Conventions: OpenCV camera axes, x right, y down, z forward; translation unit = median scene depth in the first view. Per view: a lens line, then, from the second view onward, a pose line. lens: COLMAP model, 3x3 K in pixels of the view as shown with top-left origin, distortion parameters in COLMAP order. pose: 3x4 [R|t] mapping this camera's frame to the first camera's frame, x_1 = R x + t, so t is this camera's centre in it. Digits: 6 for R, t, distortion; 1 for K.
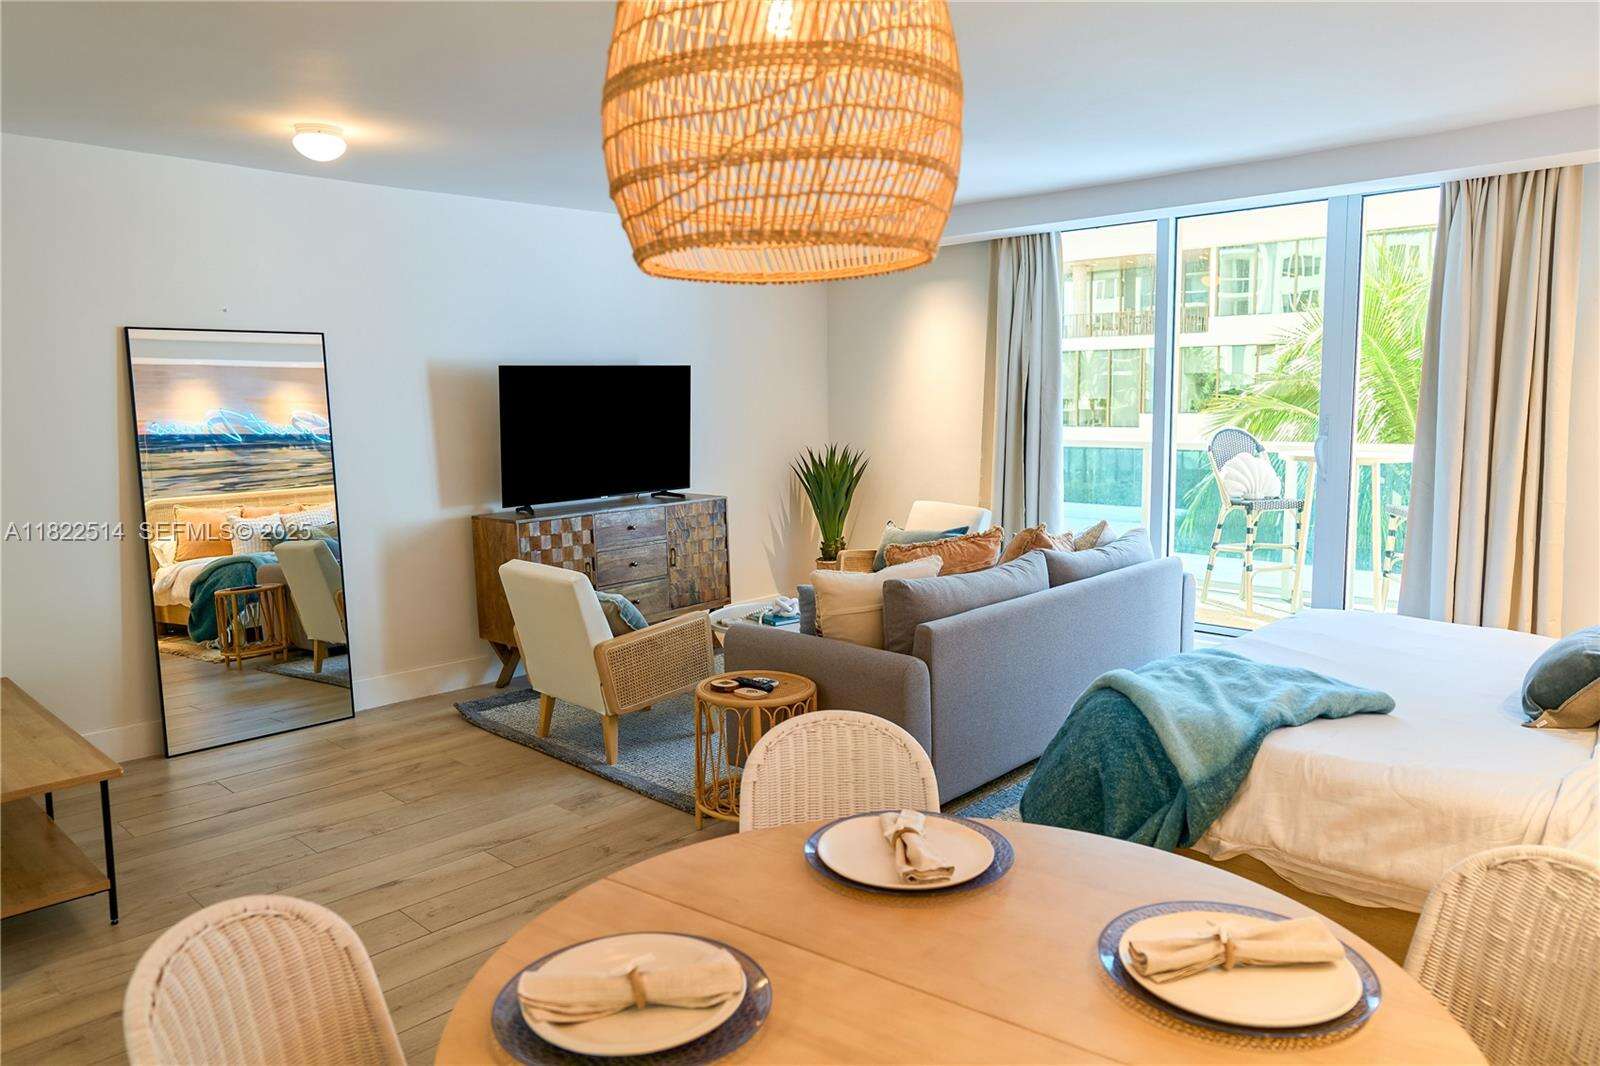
lens RADIAL K [[1098.8, 0, 800.0], [0, 1098.8, 533.0], [0, 0, 1]] dist [-0.007166, -0.003022]
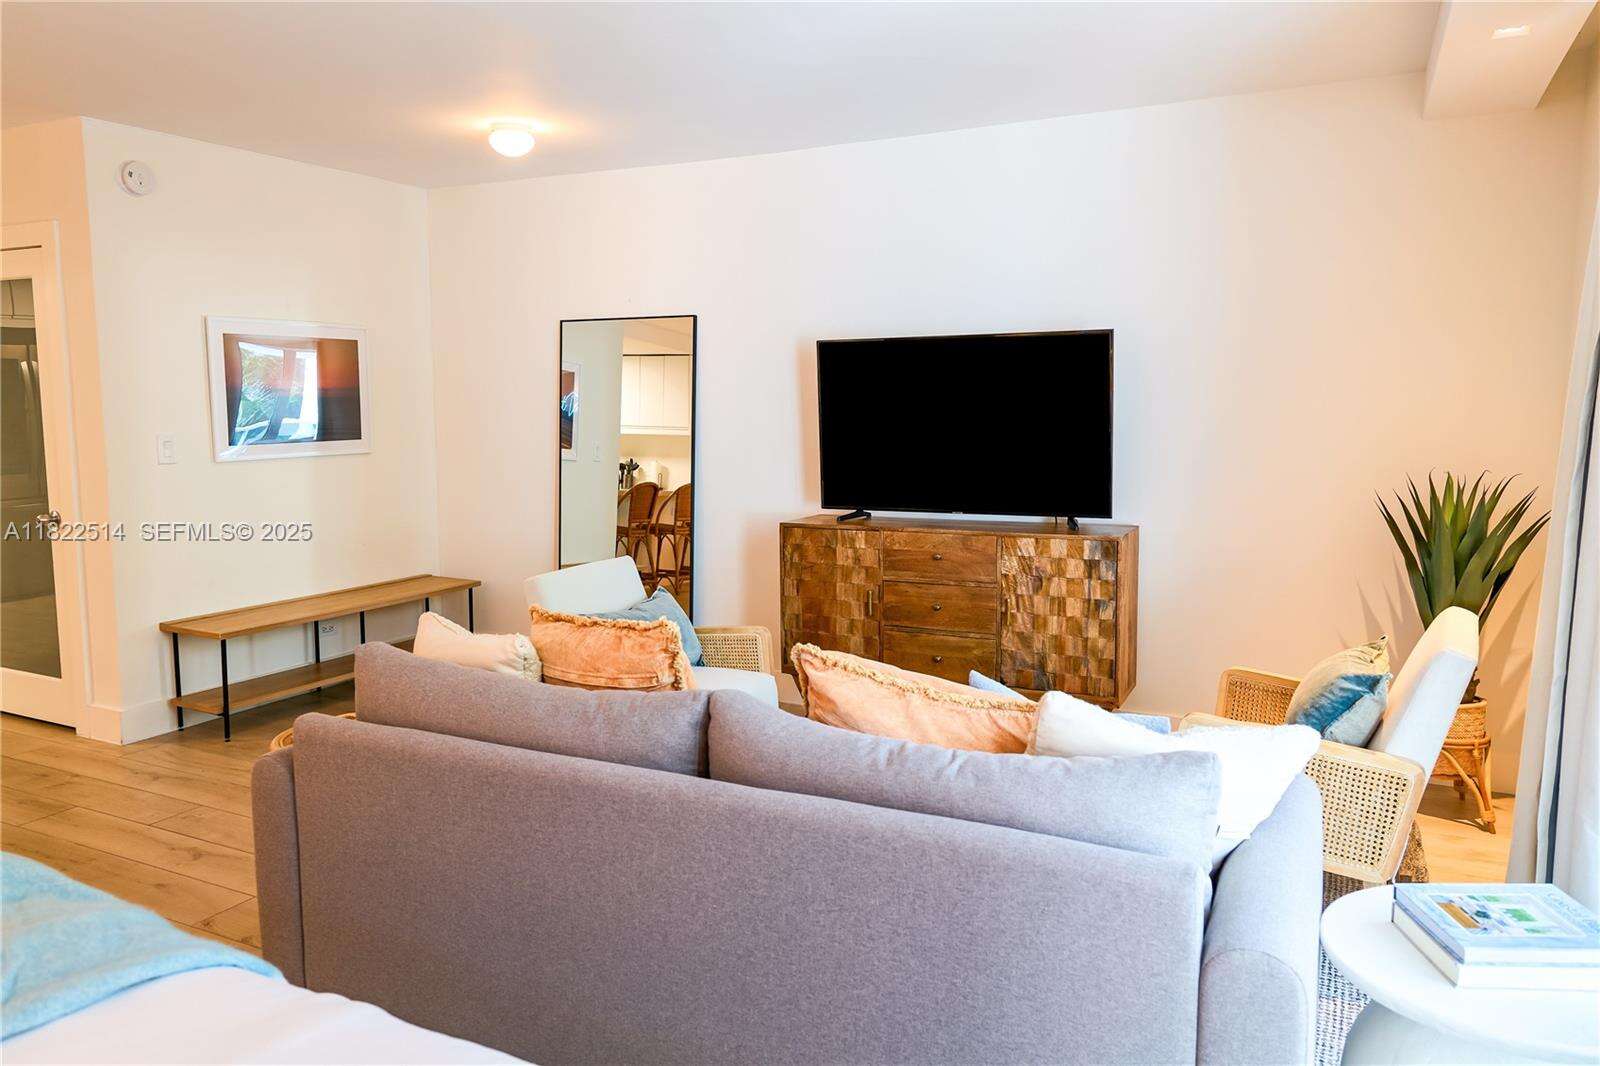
lens RADIAL K [[1098.8, 0, 800.0], [0, 1098.8, 533.0], [0, 0, 1]] dist [-0.007166, -0.003022]
pose [[0.276729, 0.138836, -0.950866, 0.549536], [-0.116506, 0.987056, 0.110214, -0.097126], [0.953859, 0.080282, 0.289322, 0.743111]]
